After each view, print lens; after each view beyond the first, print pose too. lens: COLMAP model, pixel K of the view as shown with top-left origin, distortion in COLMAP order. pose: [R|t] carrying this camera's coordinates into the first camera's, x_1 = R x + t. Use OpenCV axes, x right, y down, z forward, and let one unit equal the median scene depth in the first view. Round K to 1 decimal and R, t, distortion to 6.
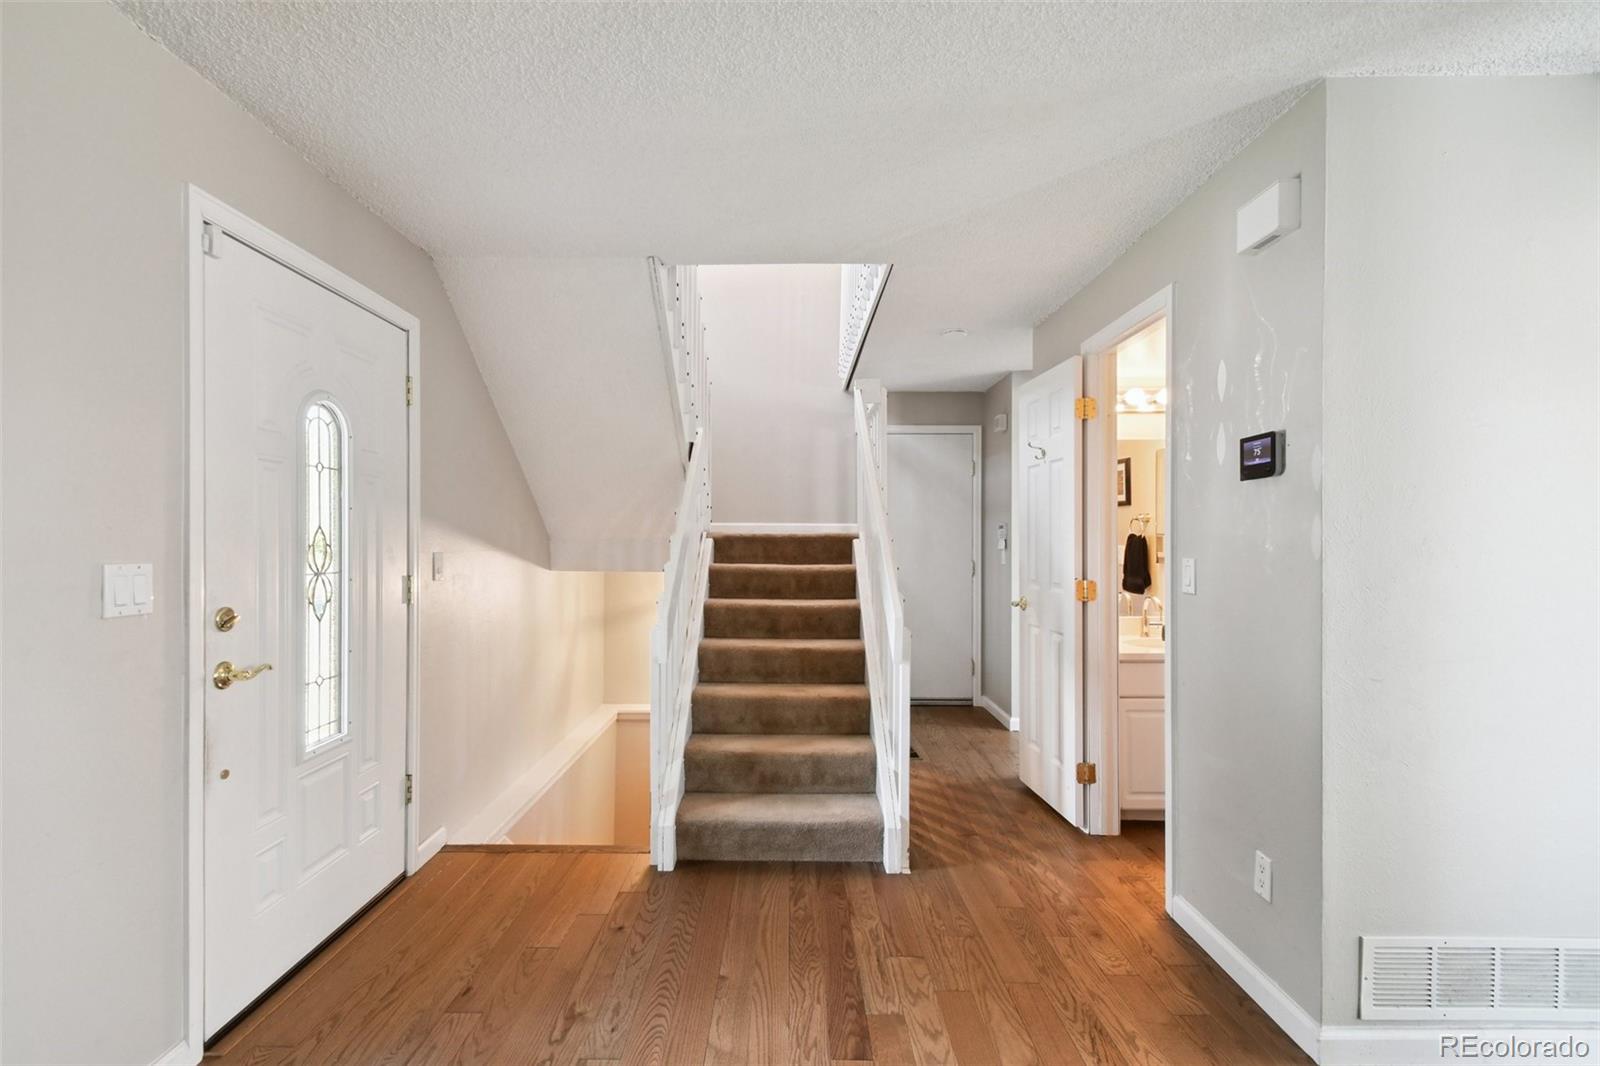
lens RADIAL K [[713.5, 0, 797.6], [0, 713.5, 529.3], [0, 0, 1]] dist [0.000547, -0.000587]
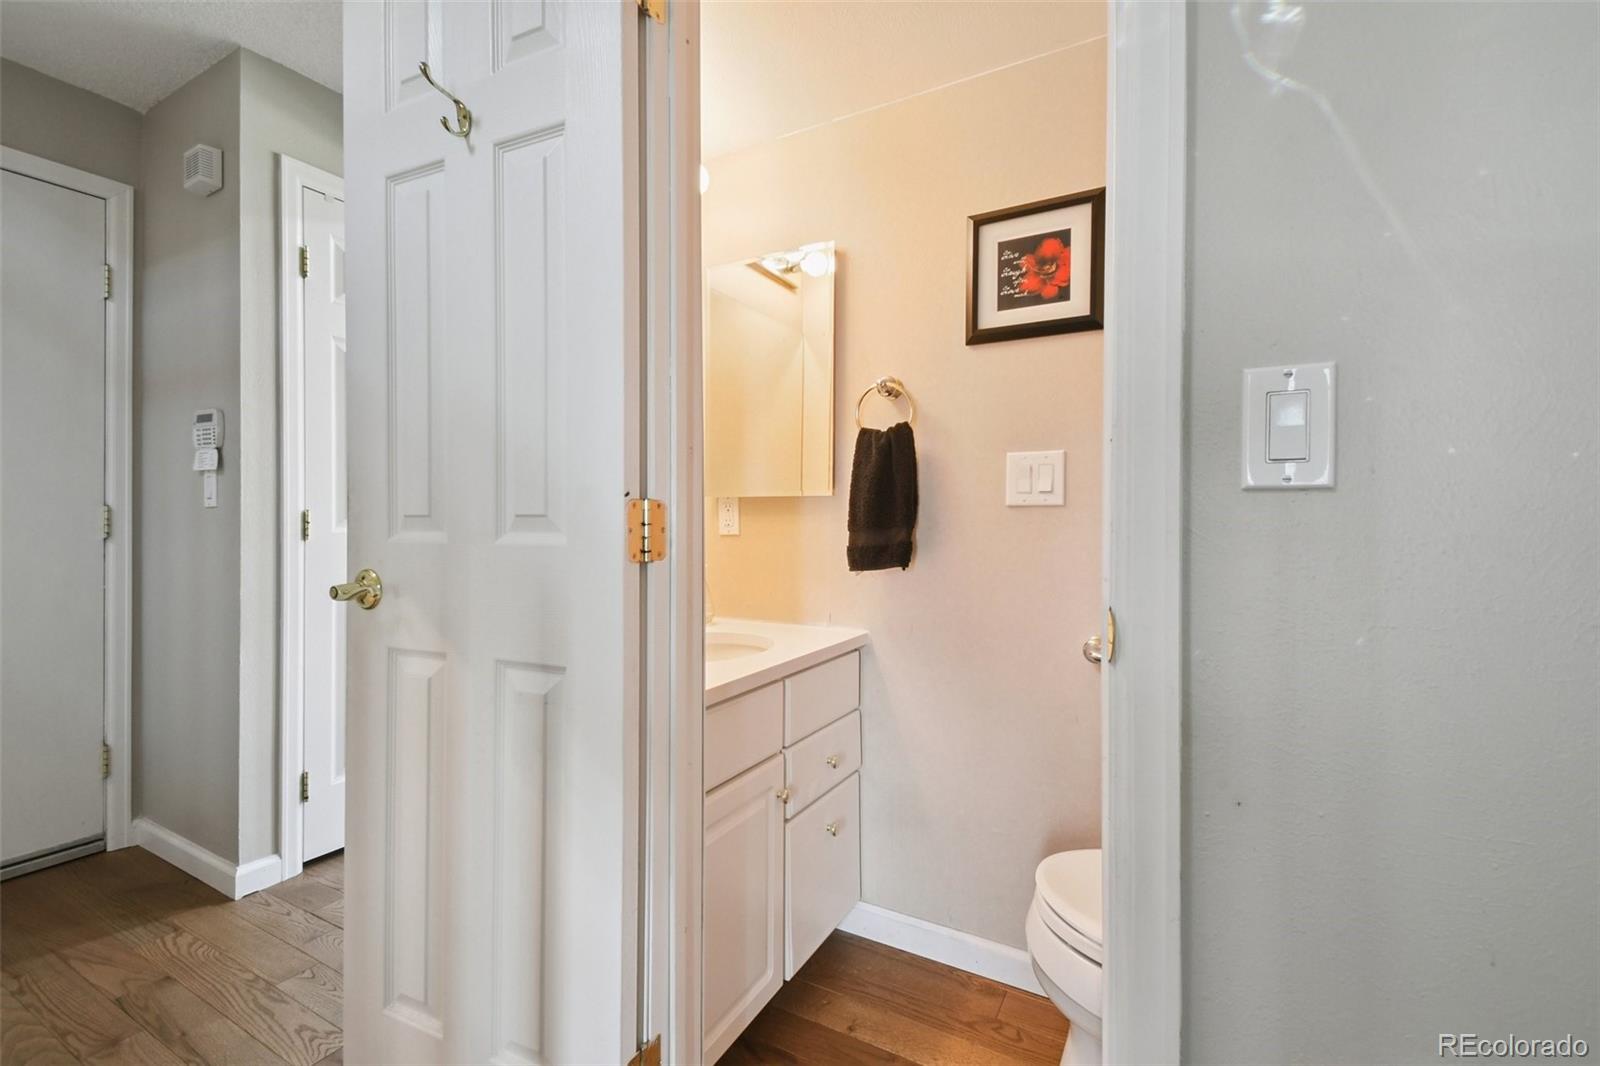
lens RADIAL K [[713.5, 0, 797.6], [0, 713.5, 529.3], [0, 0, 1]] dist [0.000547, -0.000587]
pose [[0.499442, -0.006372, 0.866324, 0.098535], [-0.015202, 0.999755, 0.016118, 0.051507], [-0.866214, -0.021220, 0.499222, 0.502322]]
